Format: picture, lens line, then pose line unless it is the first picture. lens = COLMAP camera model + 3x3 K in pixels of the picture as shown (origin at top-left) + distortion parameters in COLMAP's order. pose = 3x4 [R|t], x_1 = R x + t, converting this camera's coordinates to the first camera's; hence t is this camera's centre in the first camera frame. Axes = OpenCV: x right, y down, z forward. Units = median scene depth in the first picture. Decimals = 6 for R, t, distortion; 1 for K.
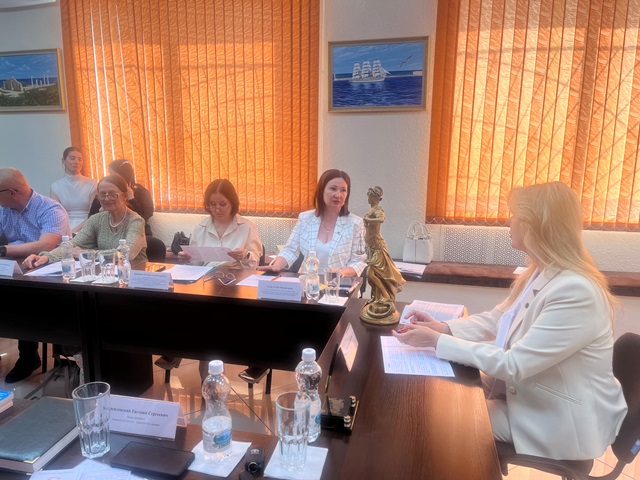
lens RADIAL K [[484.1, 0, 321.1], [0, 484.1, 237.1], [0, 0, 1]] dist [0.076418, -0.102364]
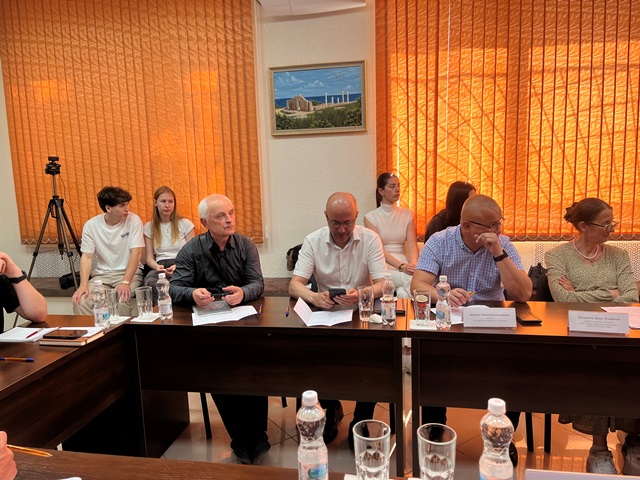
lens RADIAL K [[484.1, 0, 321.1], [0, 484.1, 237.1], [0, 0, 1]] dist [0.076418, -0.102364]
pose [[0.997915, -0.049280, 0.041691, -0.729740], [0.051408, 0.997342, -0.051632, -0.032827], [-0.039036, 0.053667, 0.997796, 0.169772]]
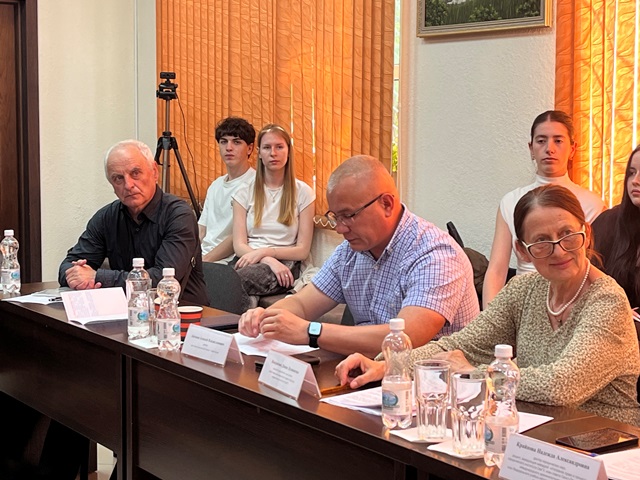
lens RADIAL K [[1218.4, 0, 326.8], [0, 1218.4, 240.3], [0, 0, 1]] dist [0.119313, -0.023612]
pose [[0.738134, 0.063713, -0.671639, 0.064249], [-0.121813, 0.991755, -0.039794, -0.011939], [0.663566, 0.111187, 0.739809, 0.127275]]
